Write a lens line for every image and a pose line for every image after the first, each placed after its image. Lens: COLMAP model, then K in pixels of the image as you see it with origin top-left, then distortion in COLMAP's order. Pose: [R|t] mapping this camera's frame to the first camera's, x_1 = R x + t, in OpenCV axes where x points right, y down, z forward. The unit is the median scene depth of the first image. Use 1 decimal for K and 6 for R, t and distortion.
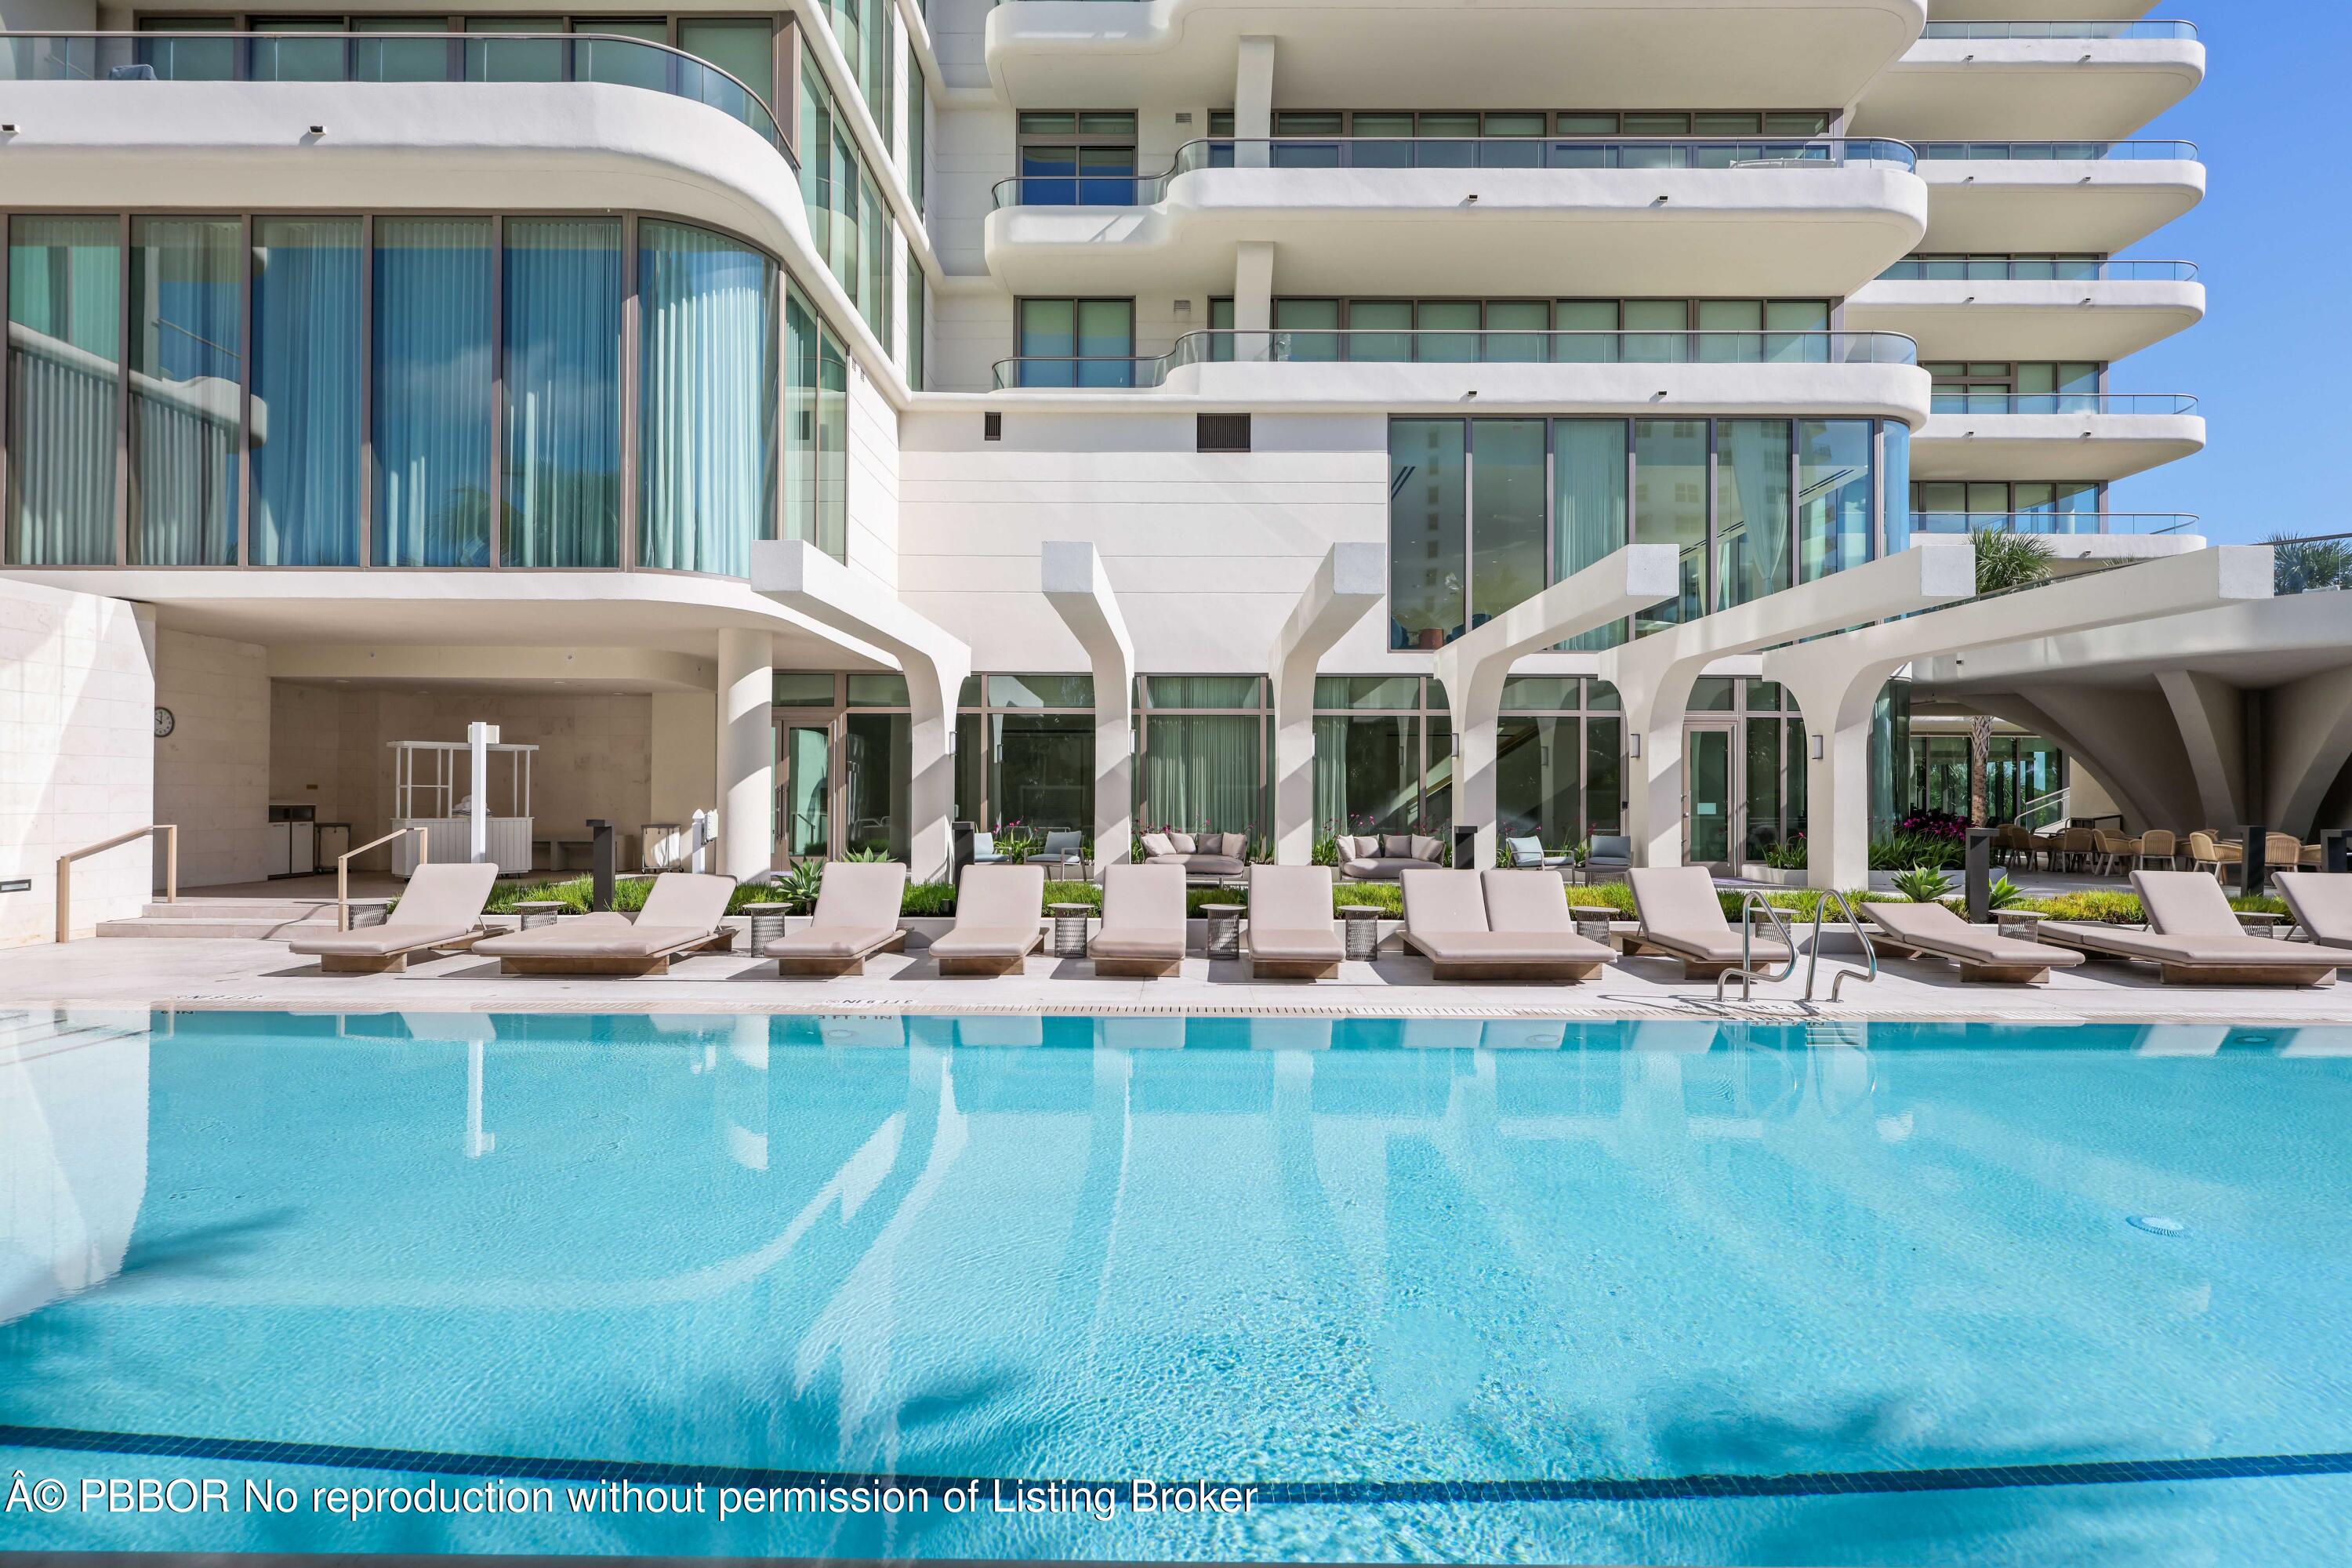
lens RADIAL K [[1103.9, 0, 1177.2], [0, 1103.9, 795.1], [0, 0, 1]] dist [0.003421, 0.000190]
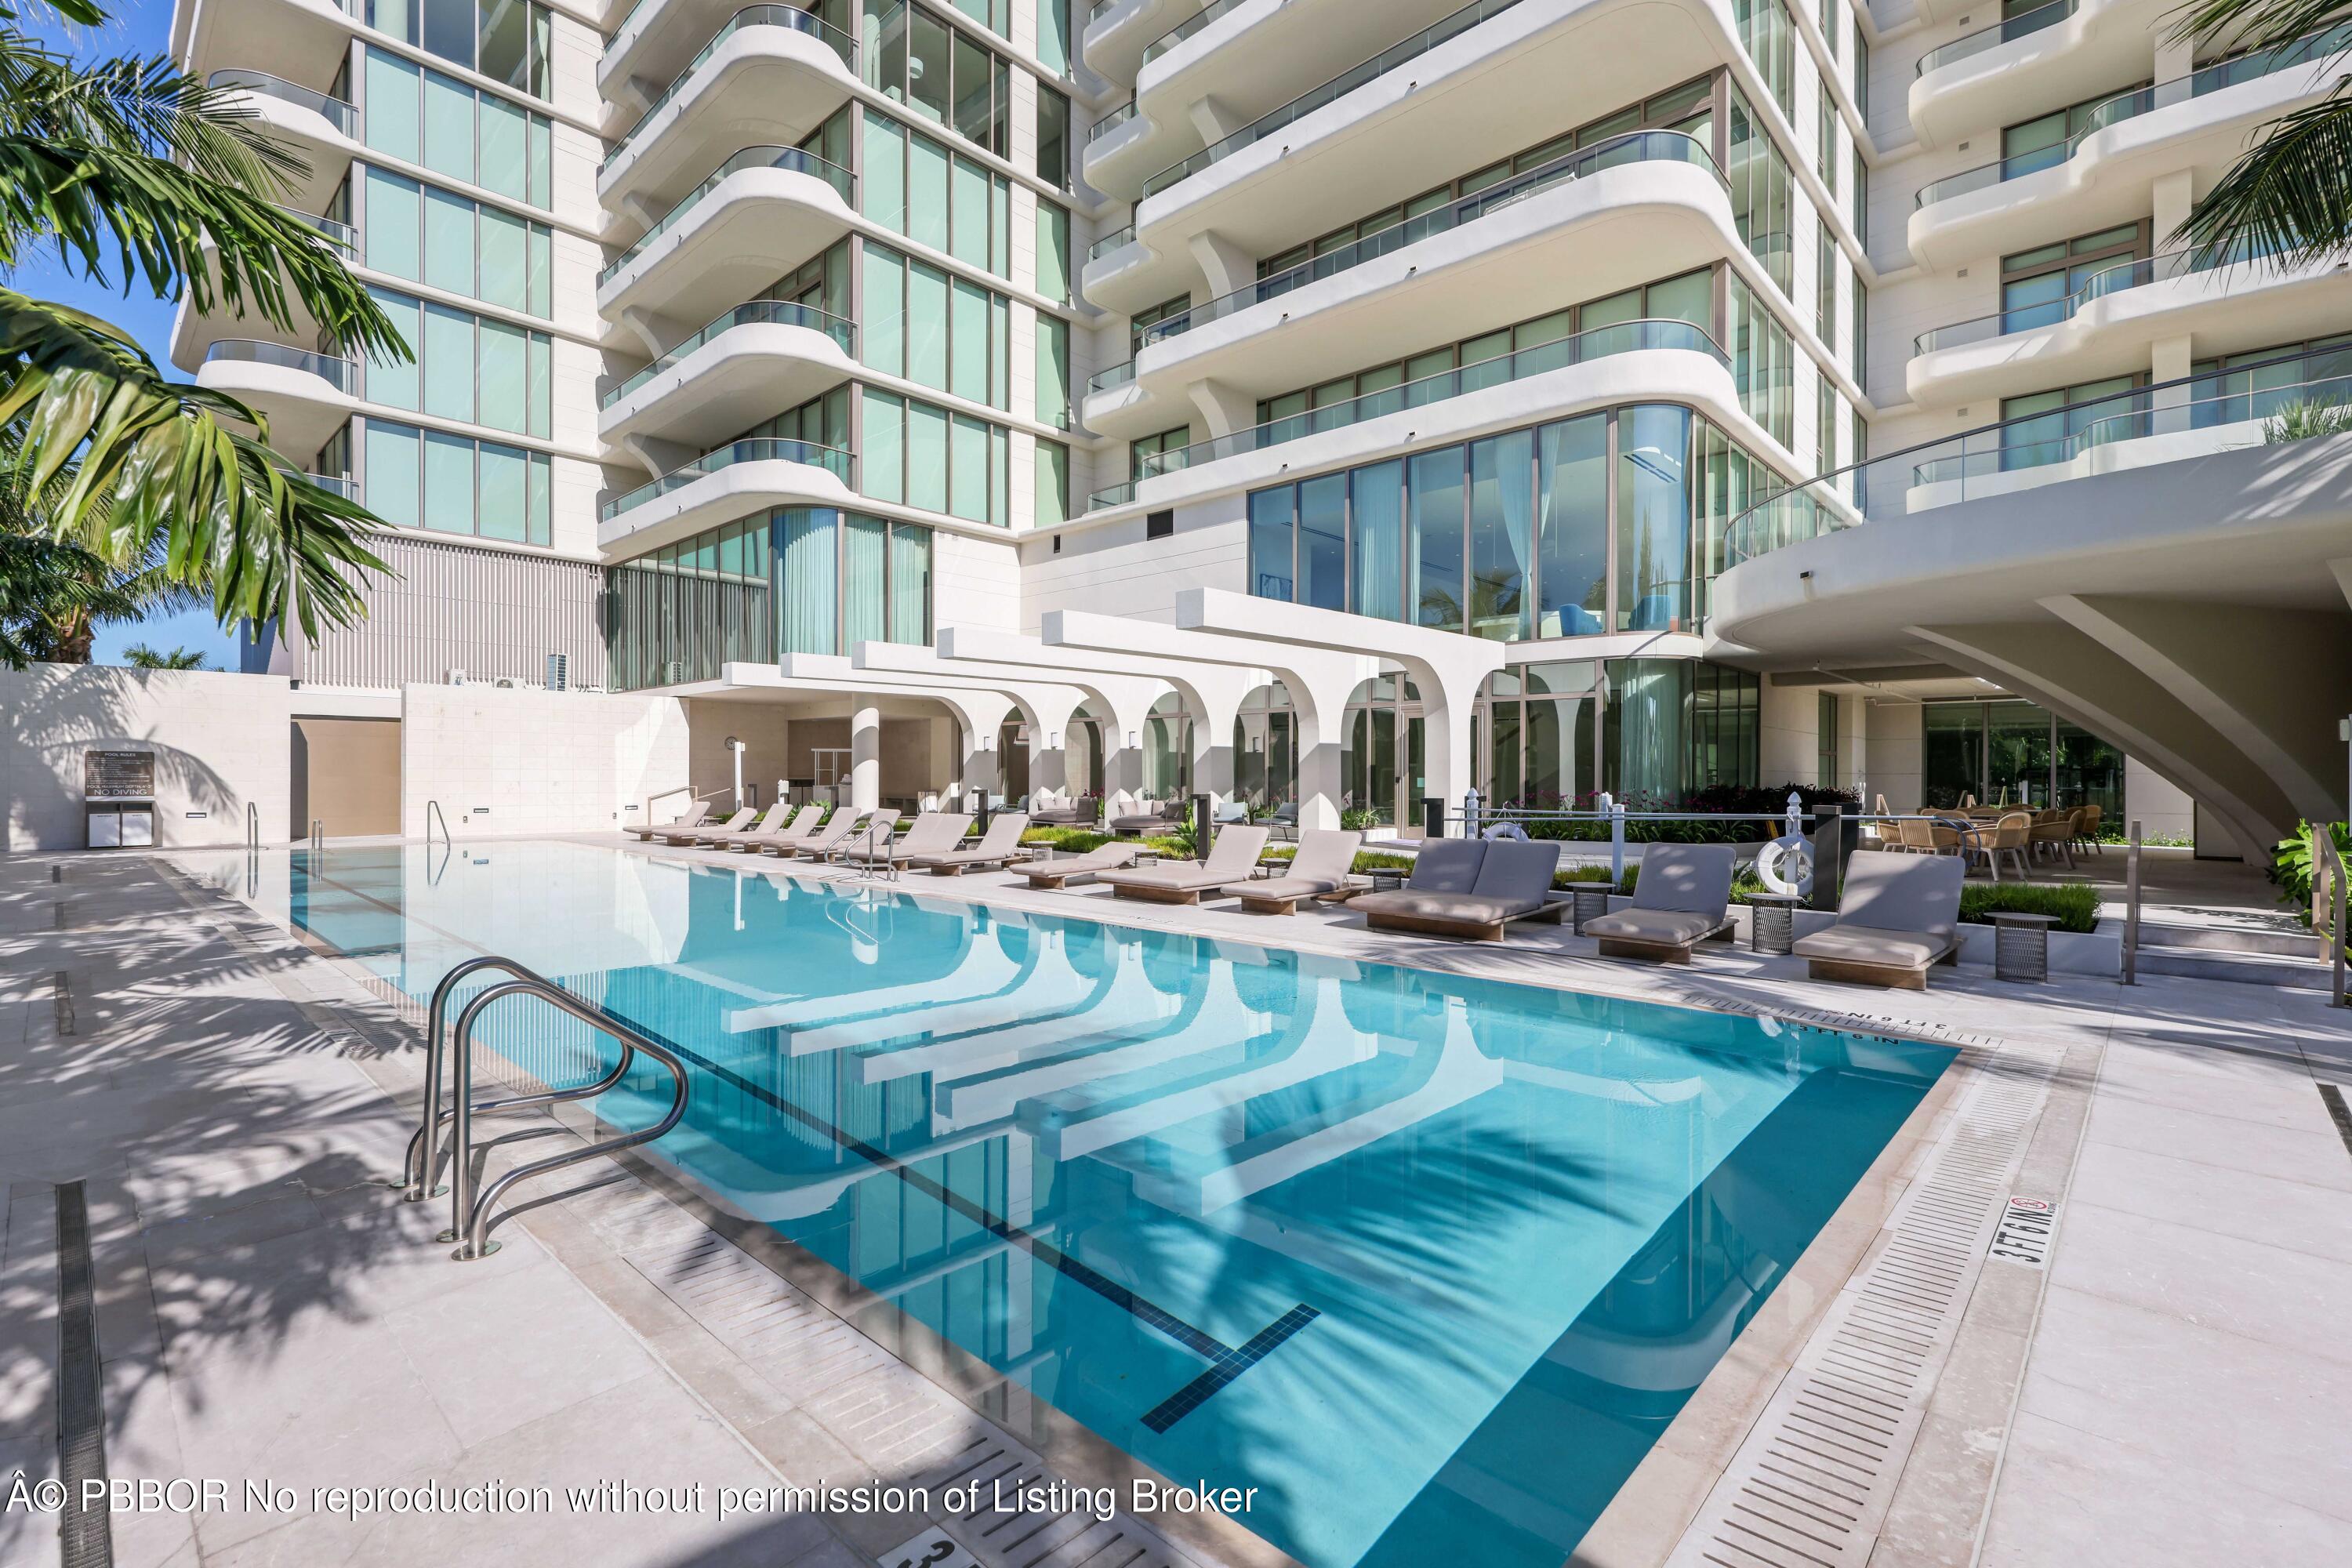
lens RADIAL K [[1055.4, 0, 1172.8], [0, 1055.4, 771.7], [0, 0, 1]] dist [0.016361, 0.000492]
pose [[0.736847, -0.005294, -0.676039, 0.987004], [0.000583, 0.999974, -0.007195, 0.007843], [0.676060, 0.004907, 0.736830, -0.013585]]
